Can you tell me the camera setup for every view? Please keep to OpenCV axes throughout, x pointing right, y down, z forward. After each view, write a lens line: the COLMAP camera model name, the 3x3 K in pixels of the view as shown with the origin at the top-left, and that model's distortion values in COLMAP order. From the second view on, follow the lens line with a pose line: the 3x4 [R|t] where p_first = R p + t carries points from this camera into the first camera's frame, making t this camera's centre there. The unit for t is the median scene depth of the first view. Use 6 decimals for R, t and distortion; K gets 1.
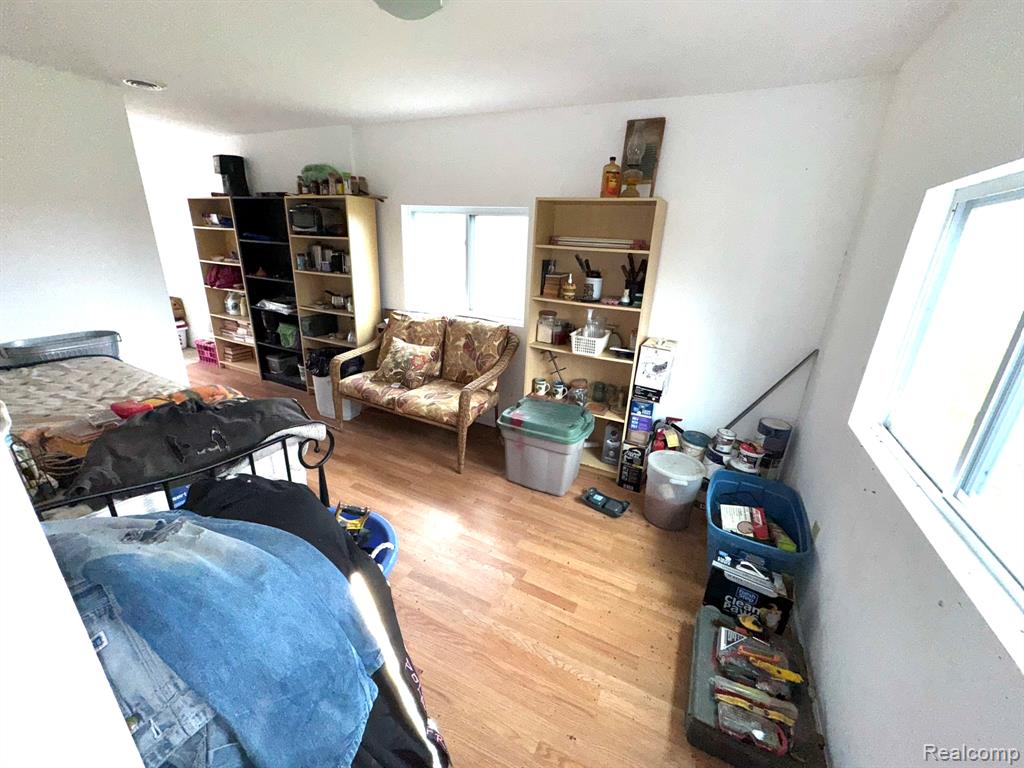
lens RADIAL K [[408.2, 0, 512.2], [0, 408.2, 384.1], [0, 0, 1]] dist [0.000630, 0.000203]
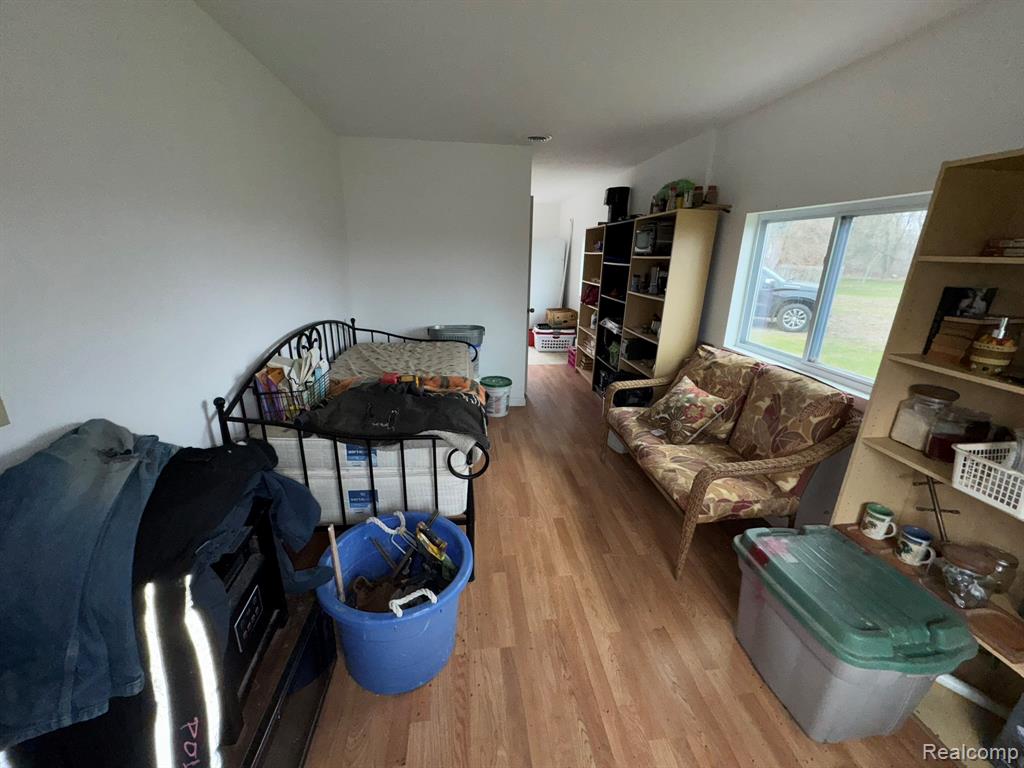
lens RADIAL K [[408.2, 0, 513.1], [0, 408.2, 382.7], [0, 0, 1]] dist [0.000630, 0.000203]
pose [[0.550445, 0.223212, -0.804479, 0.187215], [-0.279463, 0.957270, 0.074391, -0.071297], [0.786709, 0.183874, 0.589304, 0.273838]]
